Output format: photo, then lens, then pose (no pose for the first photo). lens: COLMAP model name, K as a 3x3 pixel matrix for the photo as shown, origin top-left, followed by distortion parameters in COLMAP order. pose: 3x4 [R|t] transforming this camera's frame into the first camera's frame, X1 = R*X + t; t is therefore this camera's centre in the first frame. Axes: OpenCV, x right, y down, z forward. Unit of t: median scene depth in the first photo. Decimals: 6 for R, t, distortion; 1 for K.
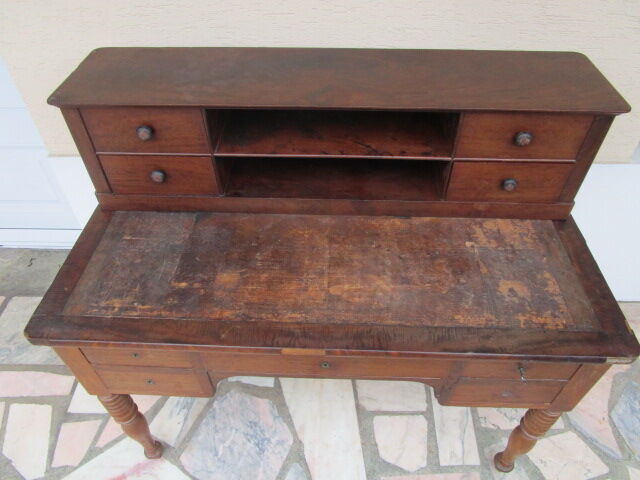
lens RADIAL K [[452.2, 0, 315.9], [0, 452.2, 240.6], [0, 0, 1]] dist [-0.035162, 0.011937]
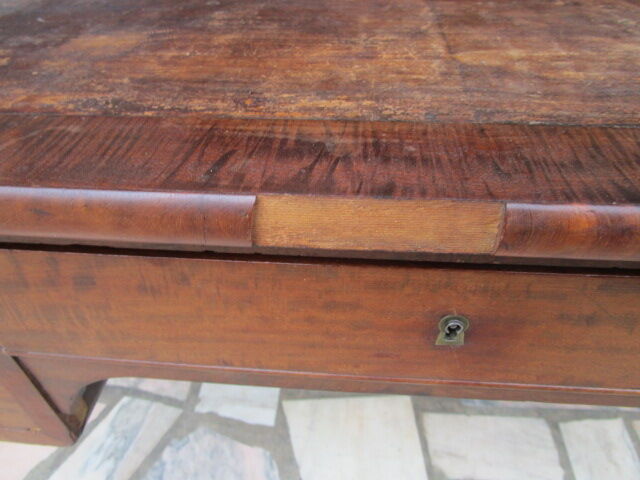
lens RADIAL K [[452.2, 0, 315.9], [0, 452.2, 239.5], [0, 0, 1]] dist [-0.035162, 0.011937]
pose [[0.998785, 0.022821, -0.043674, -0.036999], [-0.026469, 0.996043, -0.084843, 0.225244], [0.041564, 0.085896, 0.995437, 0.685073]]
